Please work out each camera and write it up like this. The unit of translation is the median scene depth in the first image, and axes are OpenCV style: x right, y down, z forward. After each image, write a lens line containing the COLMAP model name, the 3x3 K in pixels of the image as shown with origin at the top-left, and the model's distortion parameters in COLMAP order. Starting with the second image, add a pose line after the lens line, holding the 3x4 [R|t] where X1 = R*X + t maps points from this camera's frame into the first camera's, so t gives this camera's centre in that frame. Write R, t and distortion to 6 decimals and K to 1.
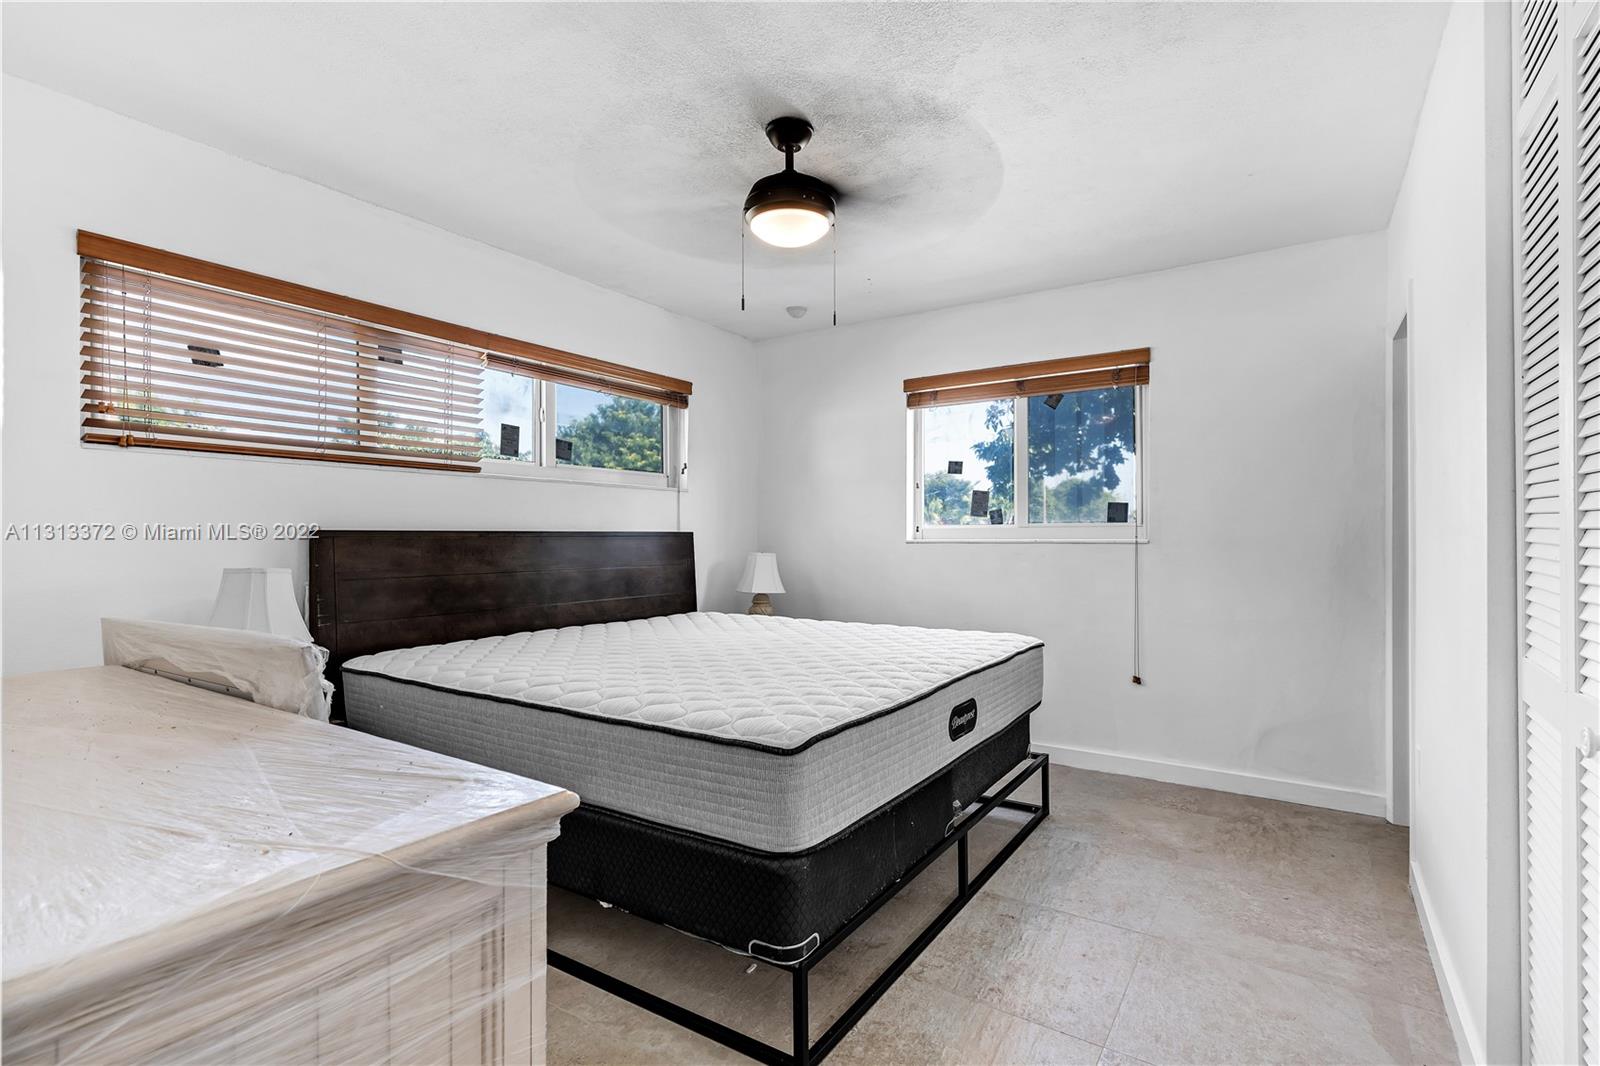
lens RADIAL K [[771.0, 0, 808.9], [0, 771.0, 551.3], [0, 0, 1]] dist [0.003233, 0.000463]
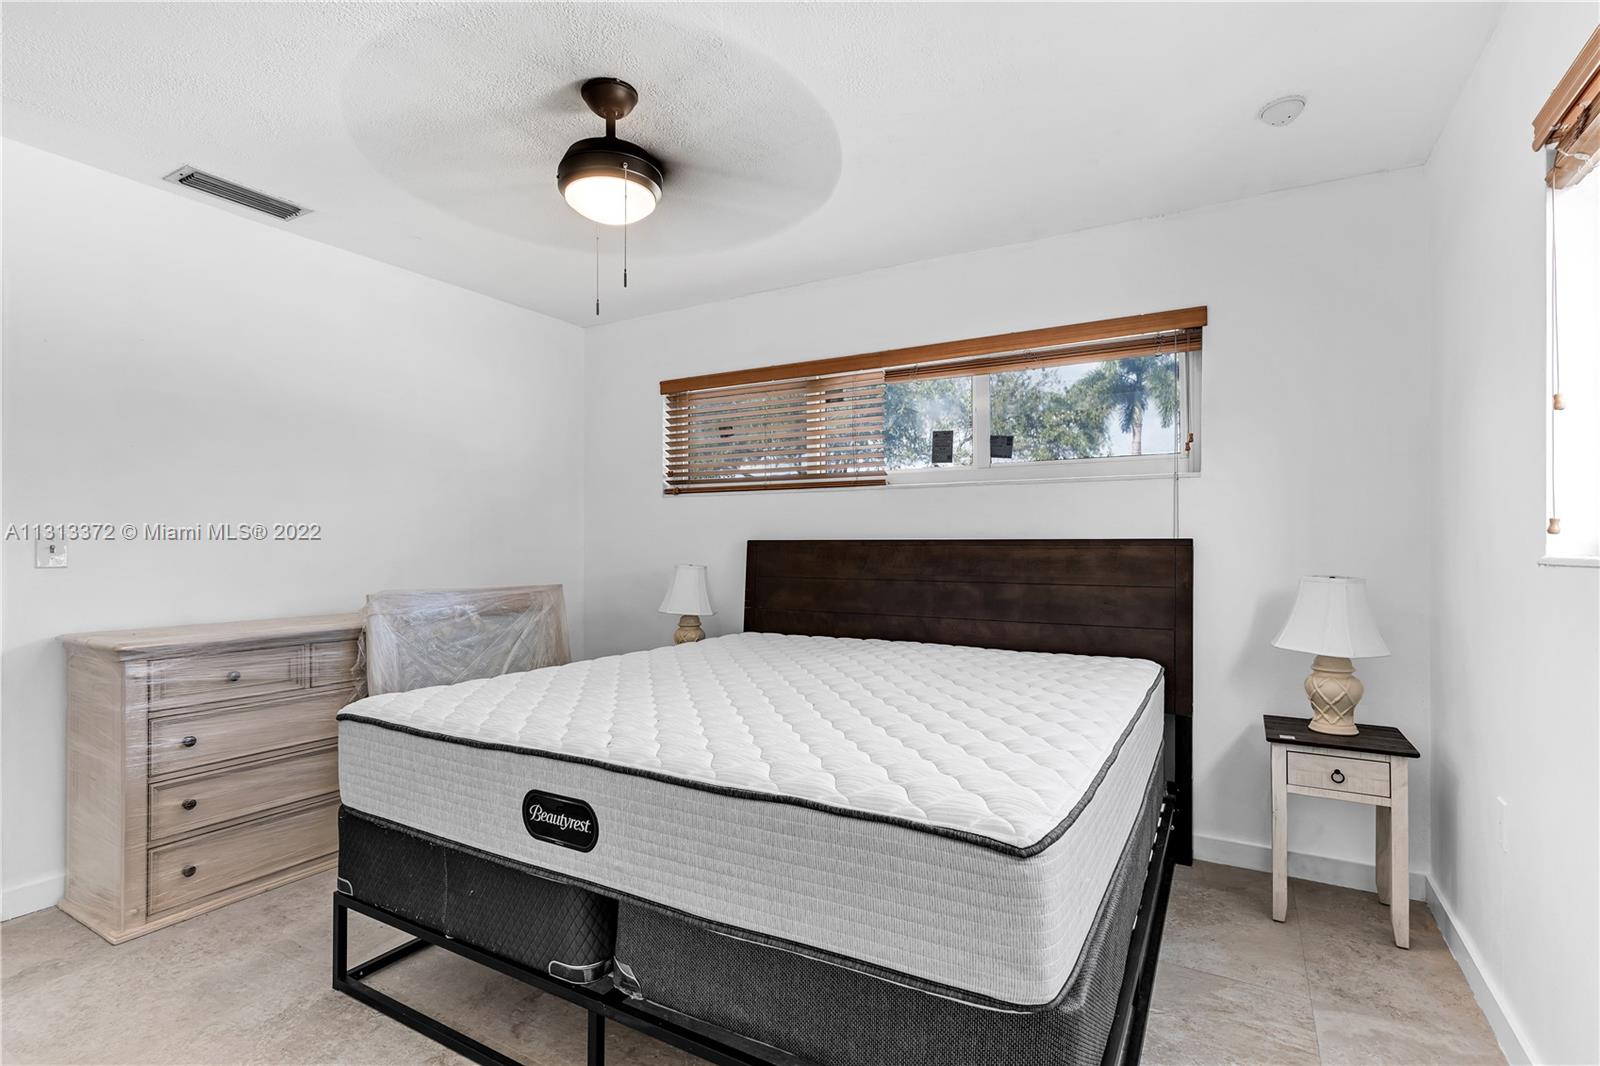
lens RADIAL K [[771.0, 0, 808.9], [0, 771.0, 551.3], [0, 0, 1]] dist [0.003233, 0.000463]
pose [[0.038286, 0.009876, -0.999218, 0.704255], [-0.021143, 0.999735, 0.009071, -0.020293], [0.999043, 0.020779, 0.038484, 0.956513]]
